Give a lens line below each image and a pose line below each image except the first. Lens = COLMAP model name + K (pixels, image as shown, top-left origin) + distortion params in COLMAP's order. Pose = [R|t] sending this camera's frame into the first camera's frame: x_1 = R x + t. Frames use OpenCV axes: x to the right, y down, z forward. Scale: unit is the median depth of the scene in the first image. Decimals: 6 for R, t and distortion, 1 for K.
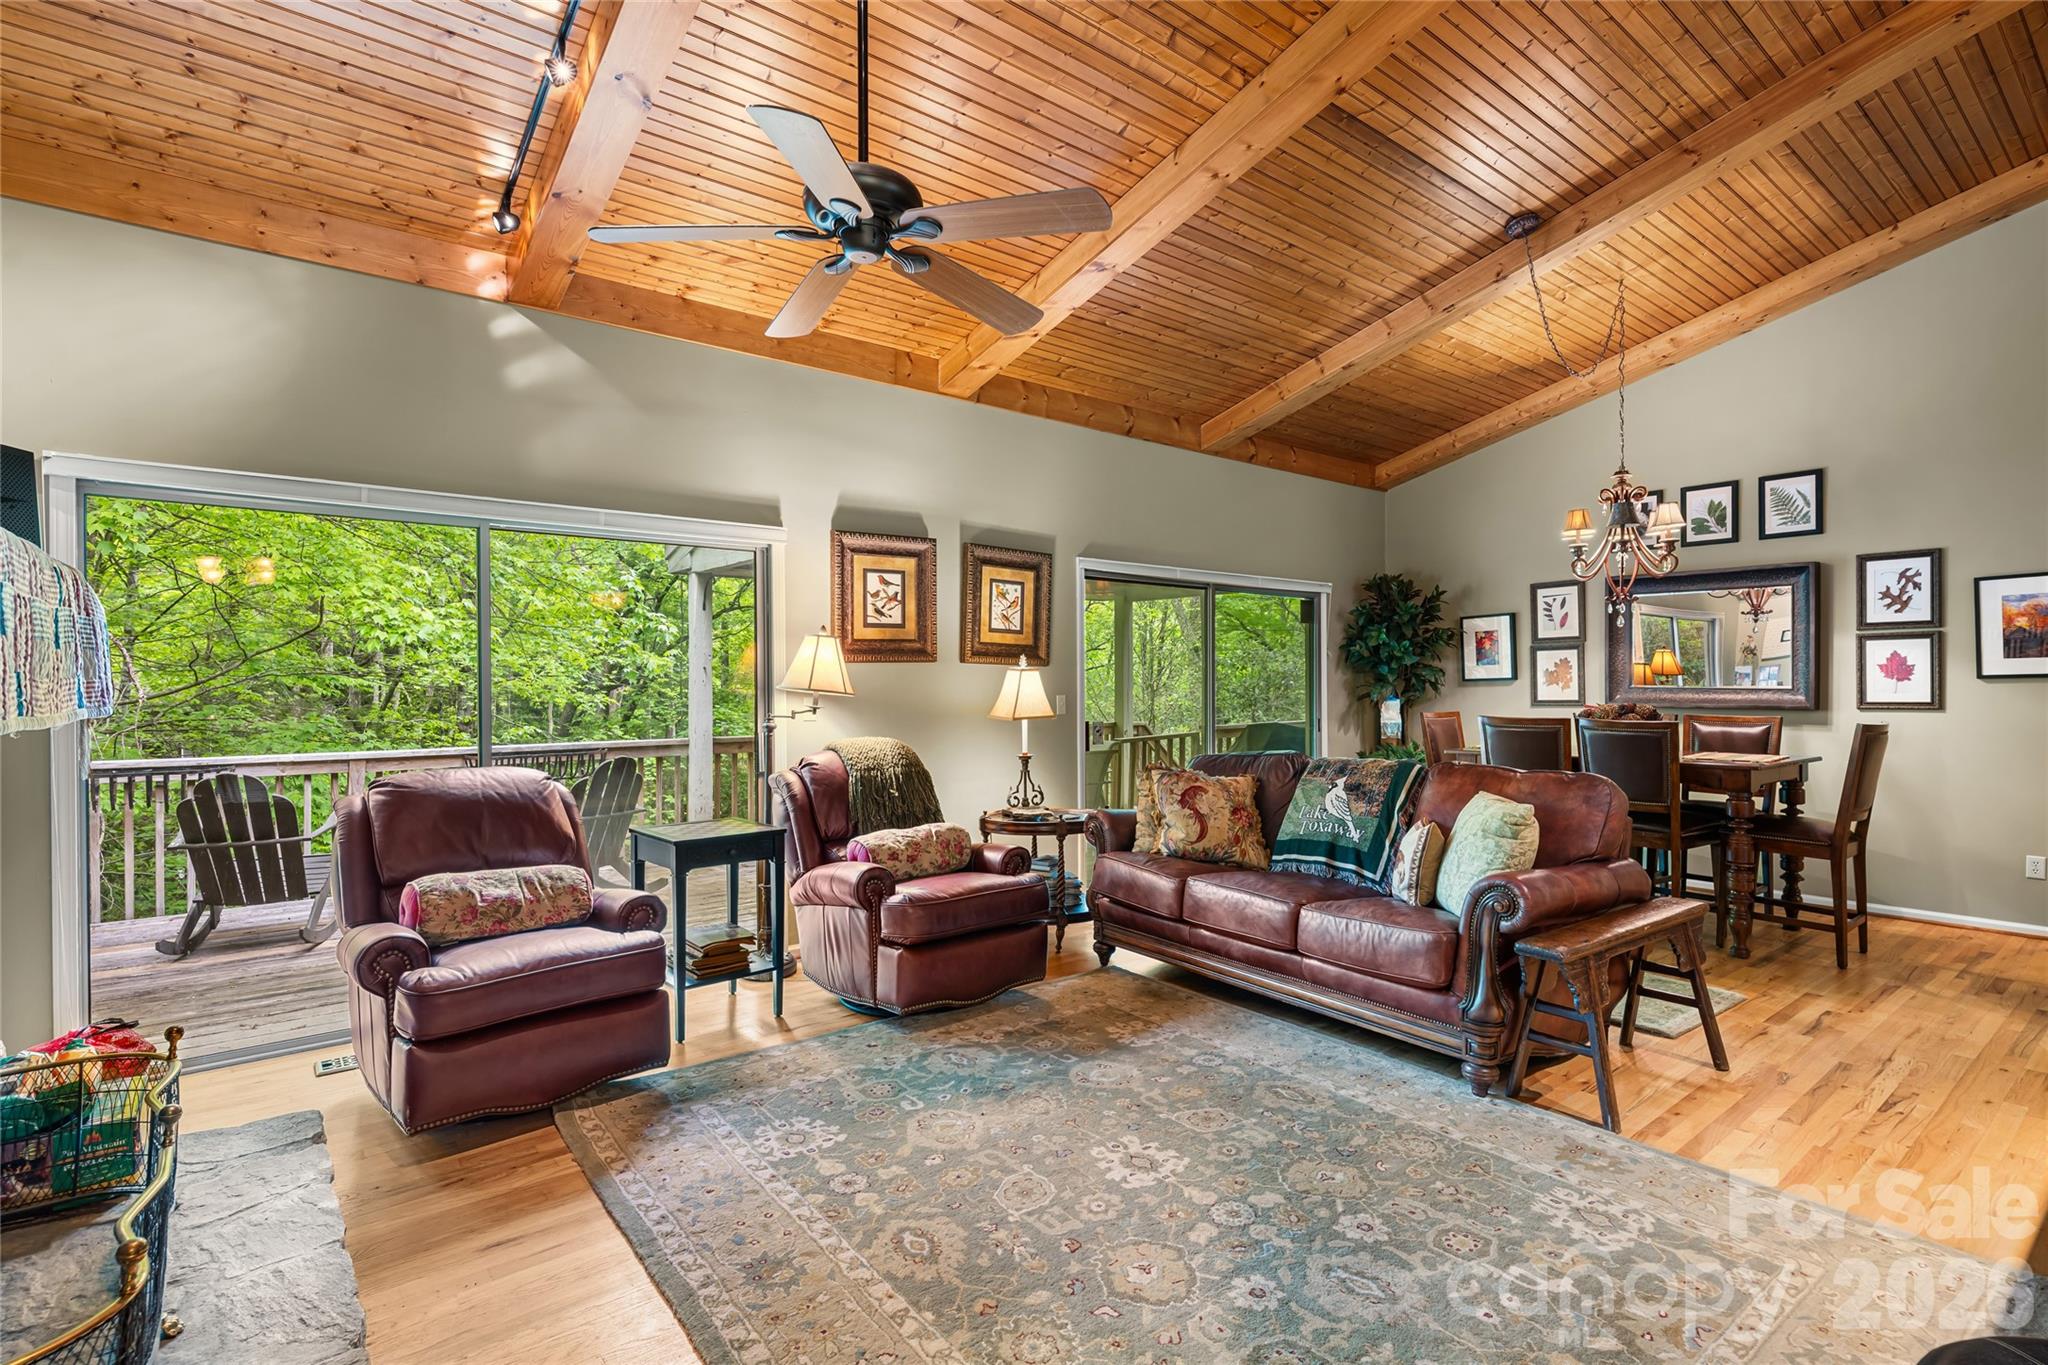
lens RADIAL K [[981.6, 0, 1018.9], [0, 981.6, 693.3], [0, 0, 1]] dist [-0.003288, 0.003162]
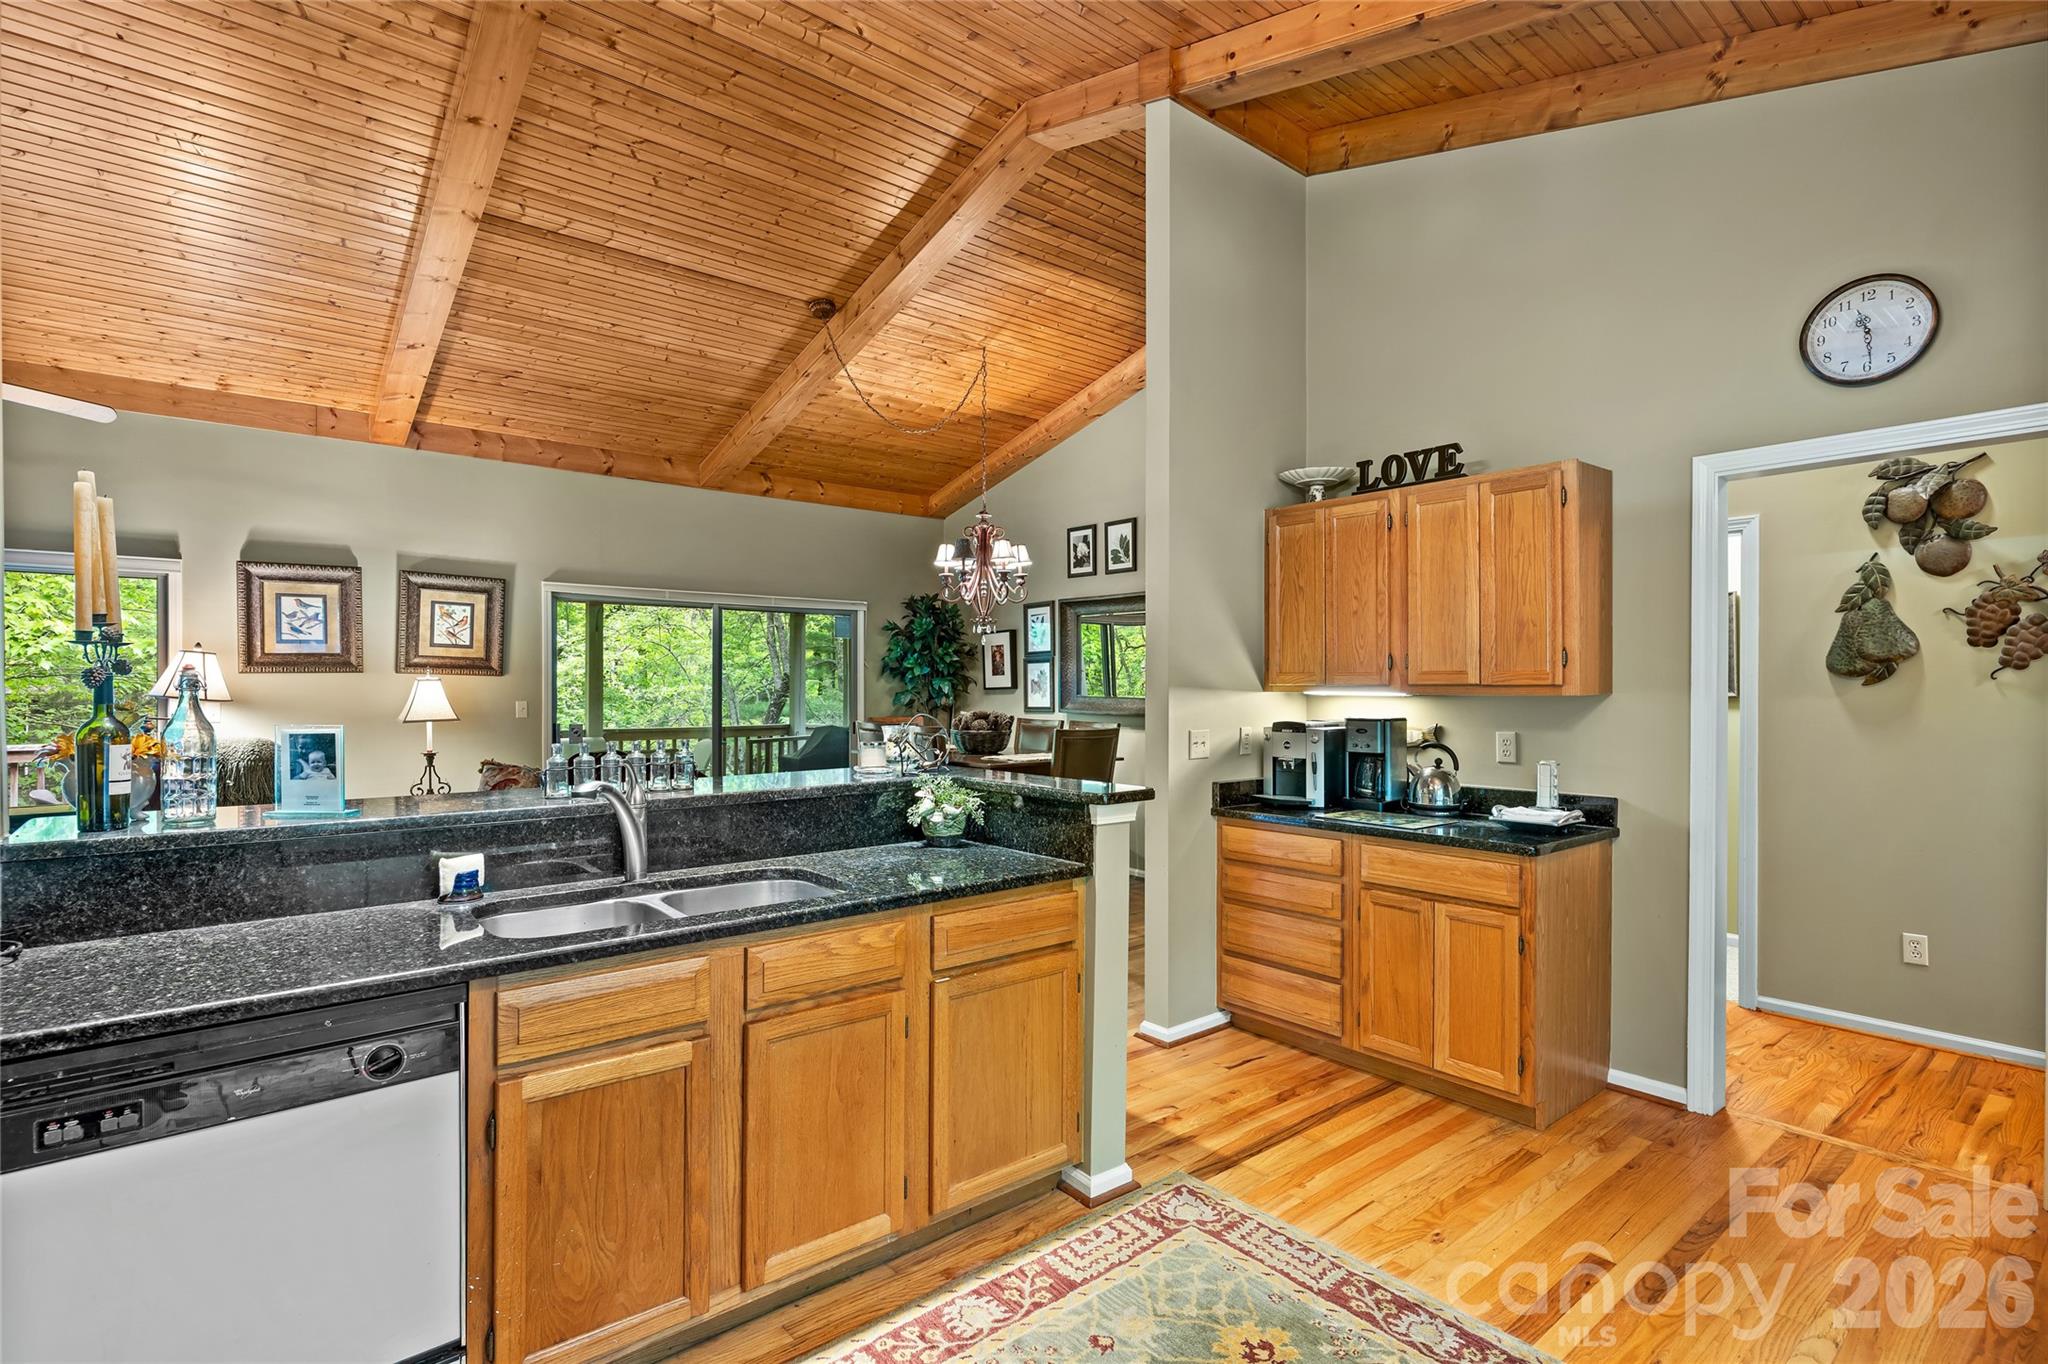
lens RADIAL K [[981.6, 0, 1020.6], [0, 981.6, 688.0], [0, 0, 1]] dist [-0.003288, 0.003162]
pose [[0.999910, 0.005276, 0.012368, 0.657629], [-0.005188, 0.999962, -0.007076, -0.009104], [-0.012405, 0.007011, 0.999898, -0.168310]]
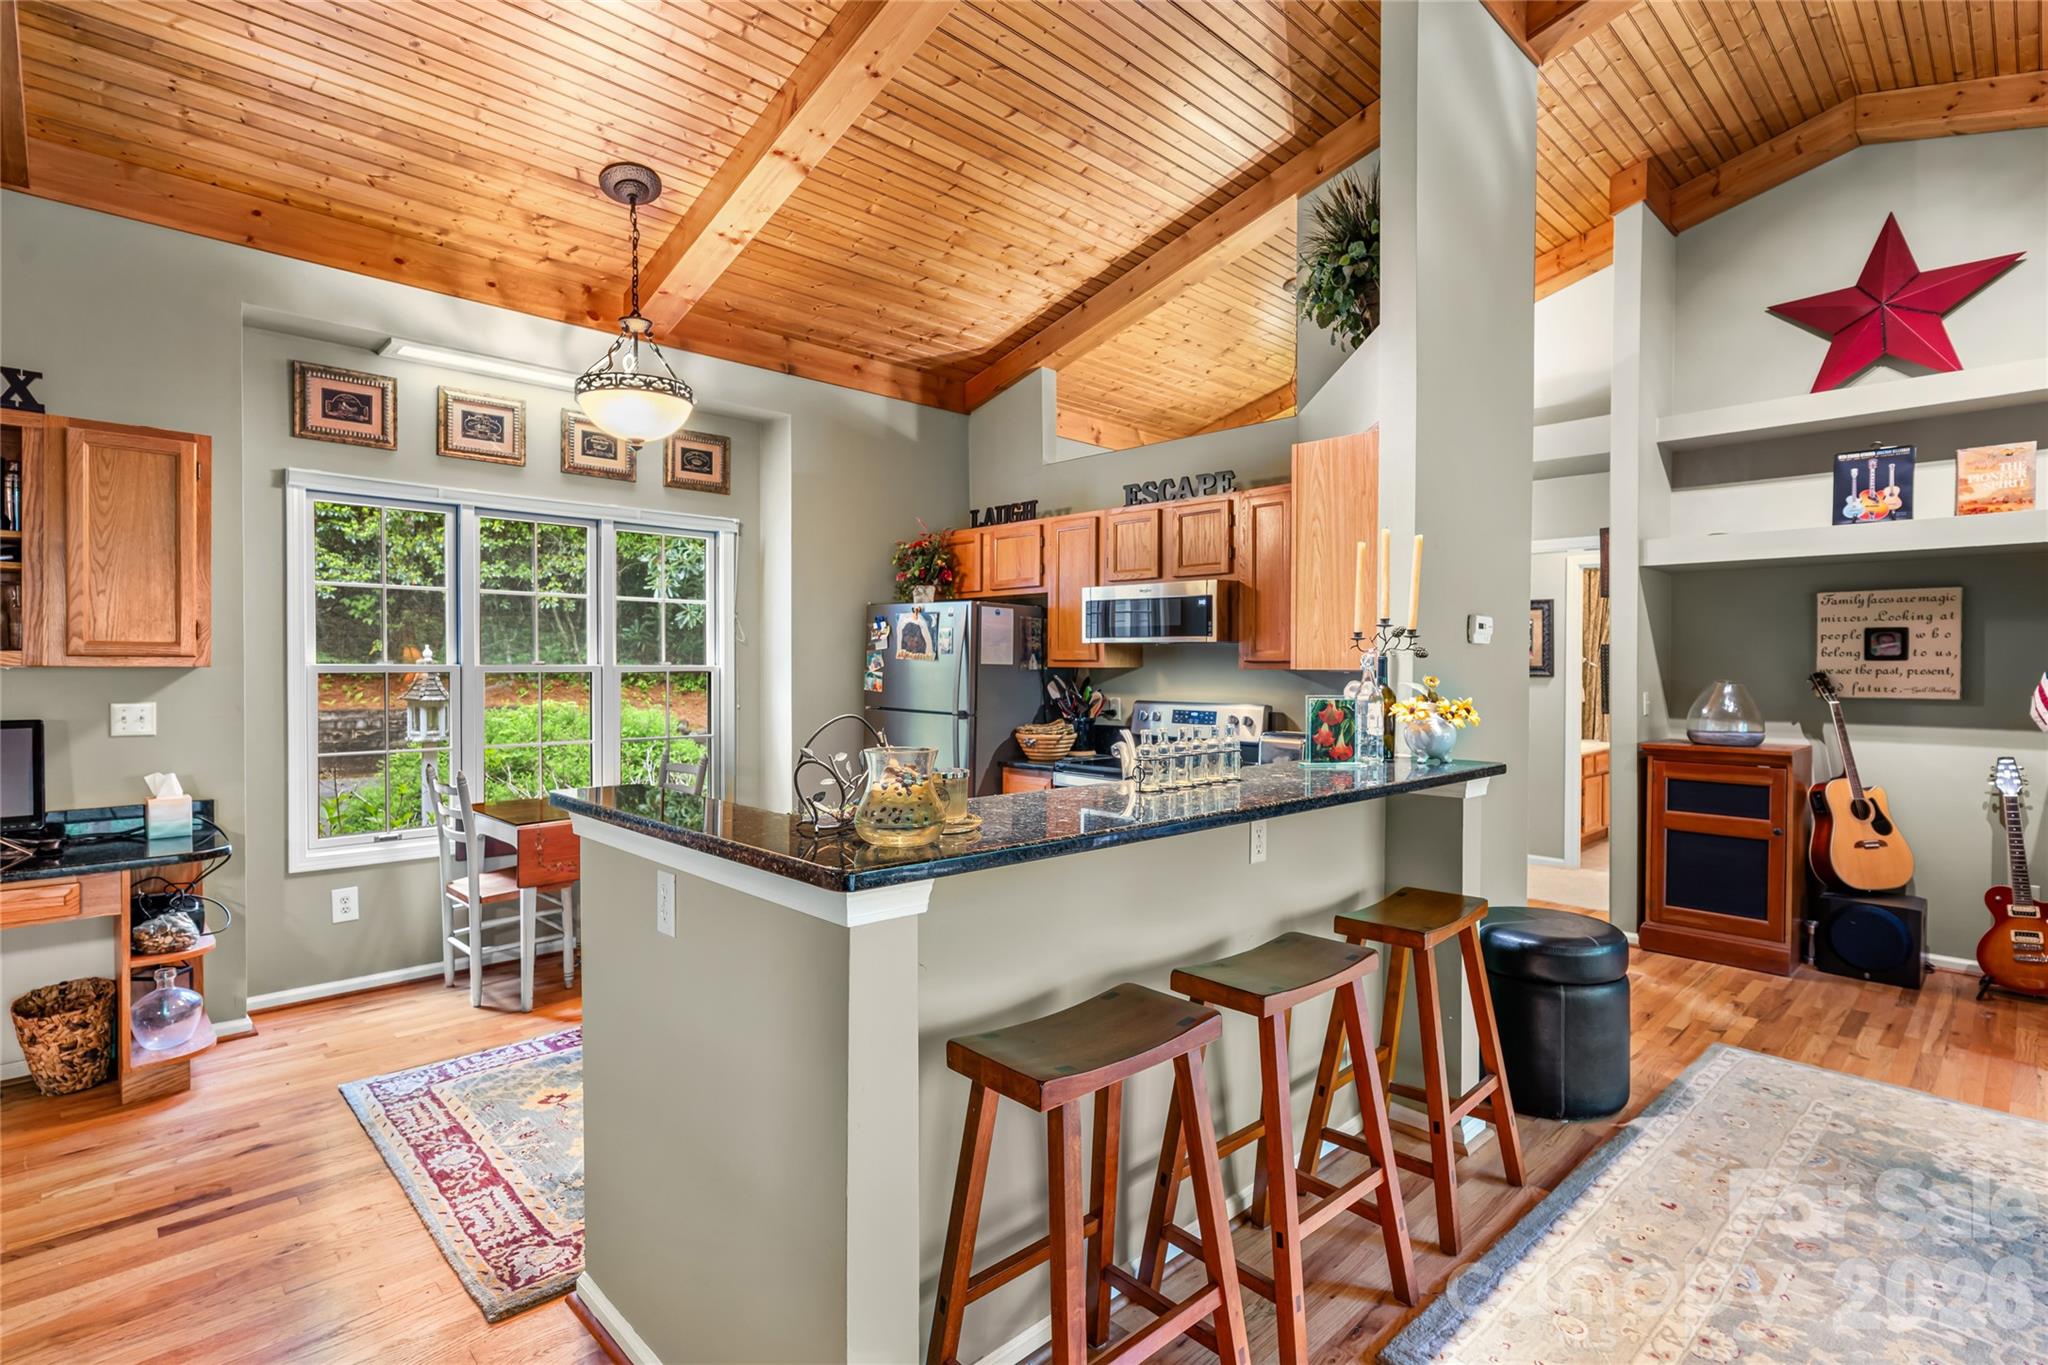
lens RADIAL K [[981.6, 0, 1025.0], [0, 981.6, 677.0], [0, 0, 1]] dist [-0.003288, 0.003162]
pose [[-0.995924, 0.002720, -0.090154, 0.578512], [0.000767, 0.999765, 0.021685, -0.015967], [0.090192, 0.021527, -0.995692, 0.729252]]
